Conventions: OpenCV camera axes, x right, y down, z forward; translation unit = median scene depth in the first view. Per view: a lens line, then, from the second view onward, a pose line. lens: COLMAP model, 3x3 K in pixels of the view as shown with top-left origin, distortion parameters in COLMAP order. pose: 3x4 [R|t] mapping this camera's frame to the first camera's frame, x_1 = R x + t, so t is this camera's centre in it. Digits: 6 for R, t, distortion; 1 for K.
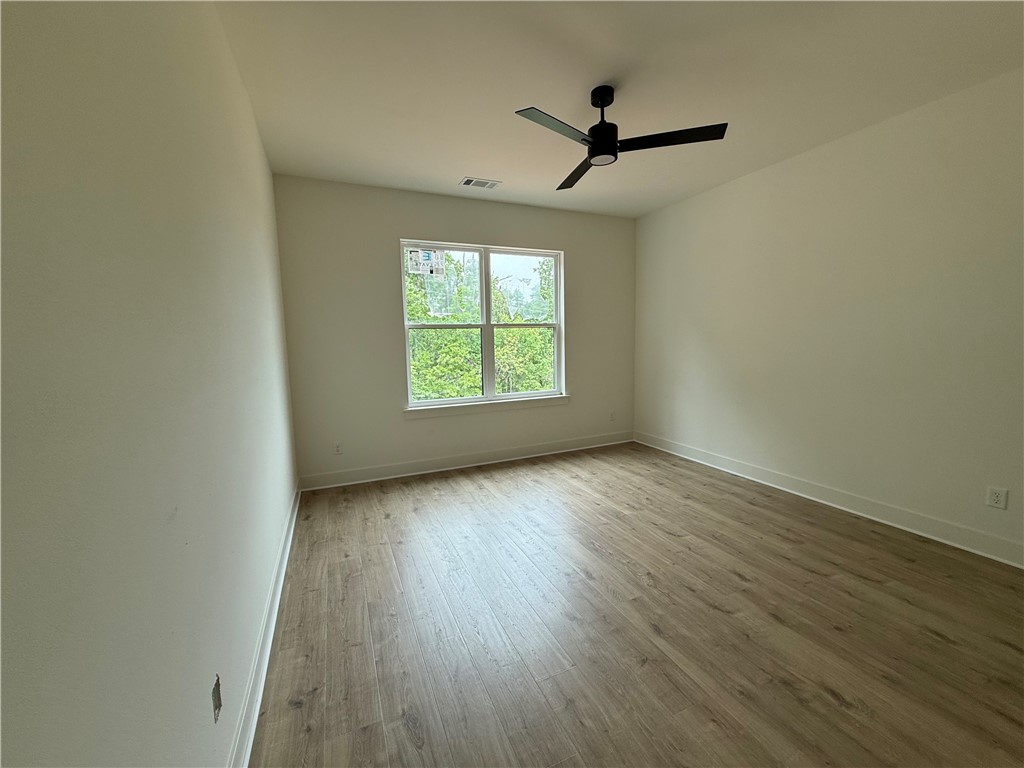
lens RADIAL K [[406.9, 0, 509.9], [0, 406.9, 384.1], [0, 0, 1]] dist [-0.000526, 0.000171]
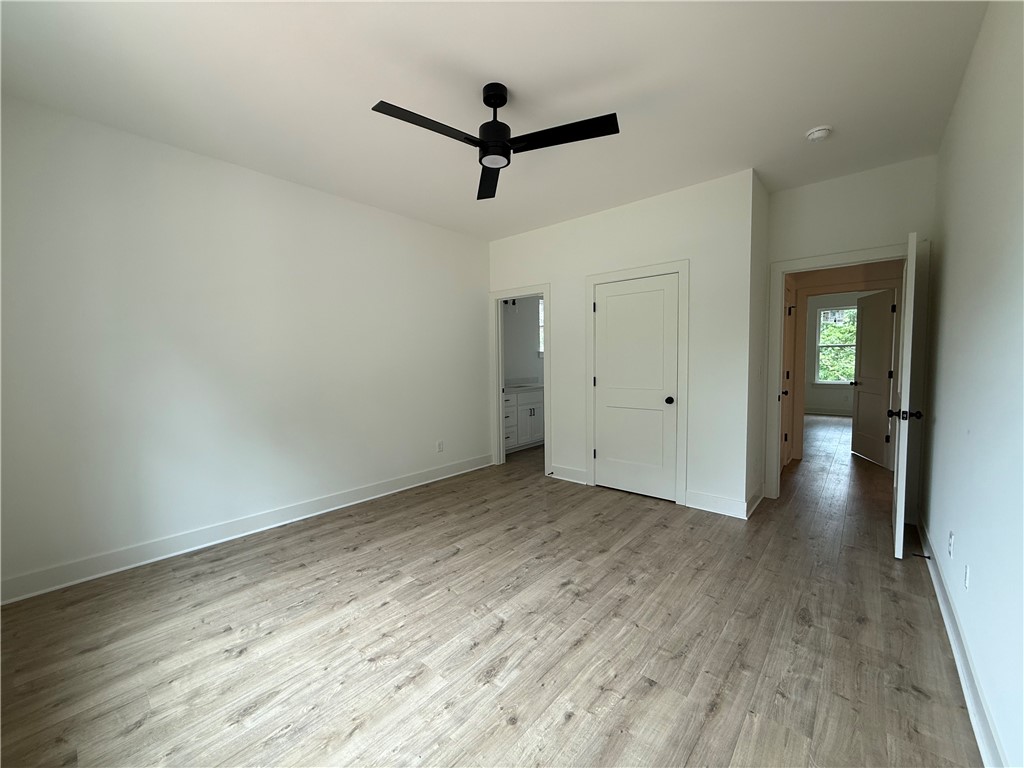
lens RADIAL K [[406.9, 0, 509.9], [0, 406.9, 384.1], [0, 0, 1]] dist [-0.000526, 0.000171]
pose [[-0.421438, -0.026525, 0.906469, -0.483012], [0.123827, 0.988527, 0.086496, -0.096339], [-0.898364, 0.148698, -0.413318, 1.082737]]
